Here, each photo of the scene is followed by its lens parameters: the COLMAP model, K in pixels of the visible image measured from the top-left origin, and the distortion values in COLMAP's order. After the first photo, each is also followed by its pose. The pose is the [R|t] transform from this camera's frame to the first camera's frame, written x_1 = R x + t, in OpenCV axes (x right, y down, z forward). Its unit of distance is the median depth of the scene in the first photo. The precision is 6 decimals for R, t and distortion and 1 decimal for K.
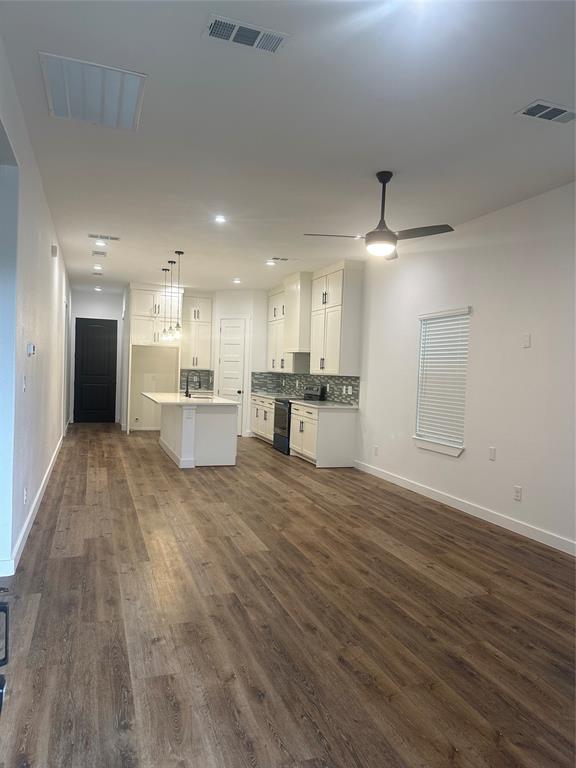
lens RADIAL K [[537.8, 0, 288.0], [0, 537.8, 380.9], [0, 0, 1]] dist [0.009025, -0.009806]
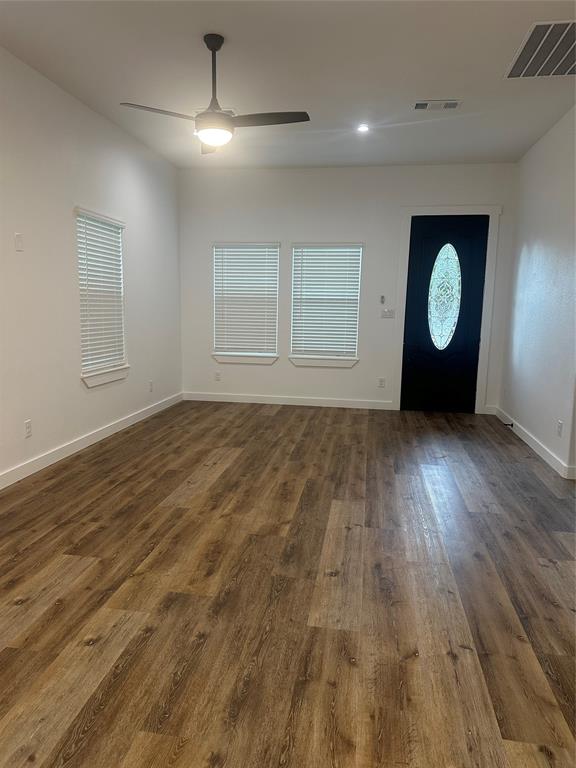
lens RADIAL K [[537.8, 0, 285.6], [0, 537.8, 388.2], [0, 0, 1]] dist [0.009025, -0.009806]
pose [[-0.875726, -0.125464, 0.466222, -0.346549], [-0.038181, 0.980618, 0.192174, -0.033462], [-0.481297, 0.150491, -0.863543, 1.720979]]
